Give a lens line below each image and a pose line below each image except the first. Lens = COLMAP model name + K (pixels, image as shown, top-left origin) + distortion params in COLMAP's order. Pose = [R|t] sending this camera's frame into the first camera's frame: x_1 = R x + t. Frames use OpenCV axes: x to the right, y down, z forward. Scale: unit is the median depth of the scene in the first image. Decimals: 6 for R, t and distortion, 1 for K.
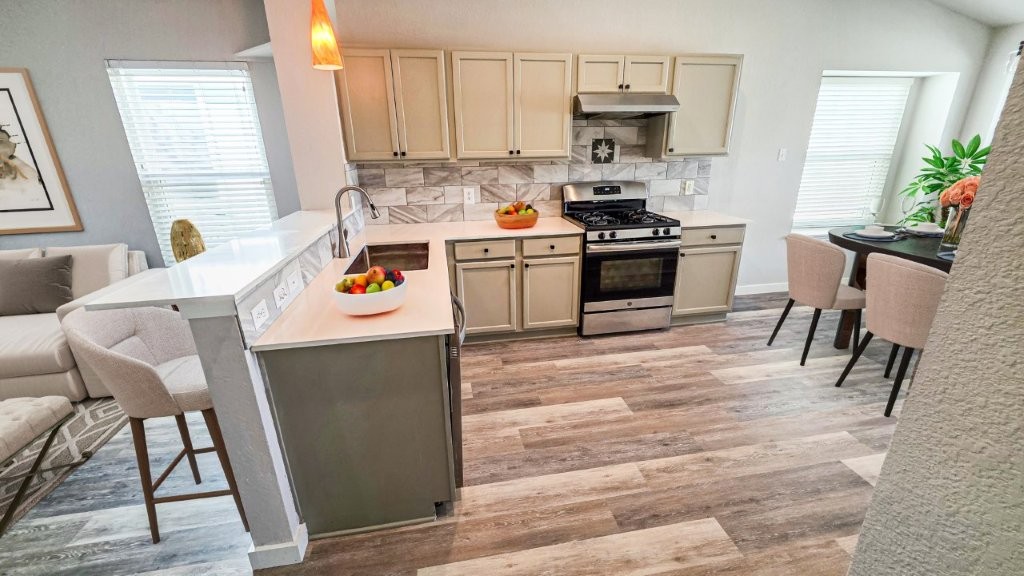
lens RADIAL K [[415.0, 0, 512.0], [0, 415.0, 288.0], [0, 0, 1]] dist [0.009281, 0.000163]
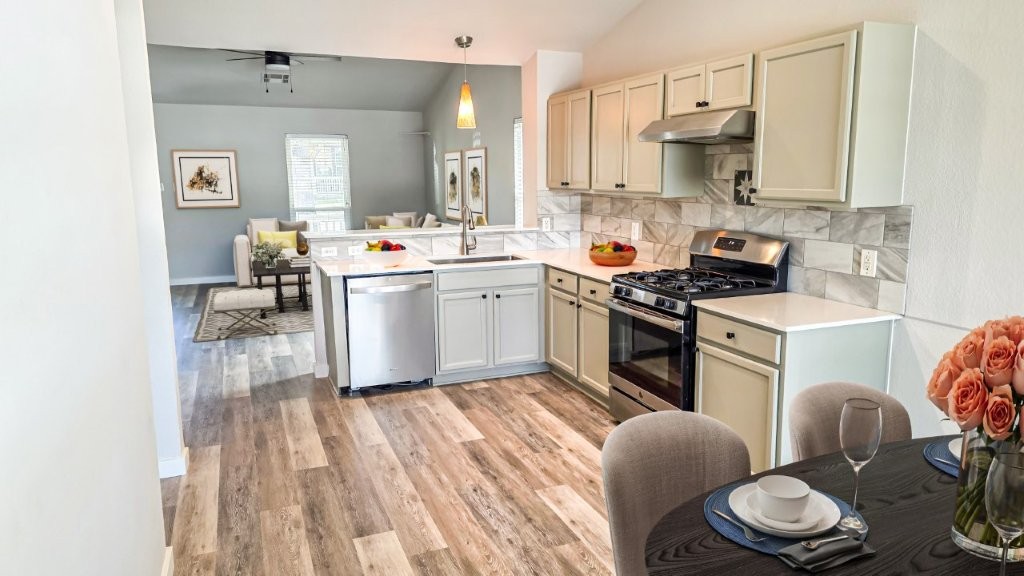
lens RADIAL K [[689.9, 0, 512.0], [0, 689.9, 288.0], [0, 0, 1]] dist [0.061097, -0.000121]
pose [[0.196565, 0.177501, -0.964290, 1.429285], [-0.310570, 0.944109, 0.110479, -0.208782], [0.930005, 0.277763, 0.240705, 0.481016]]
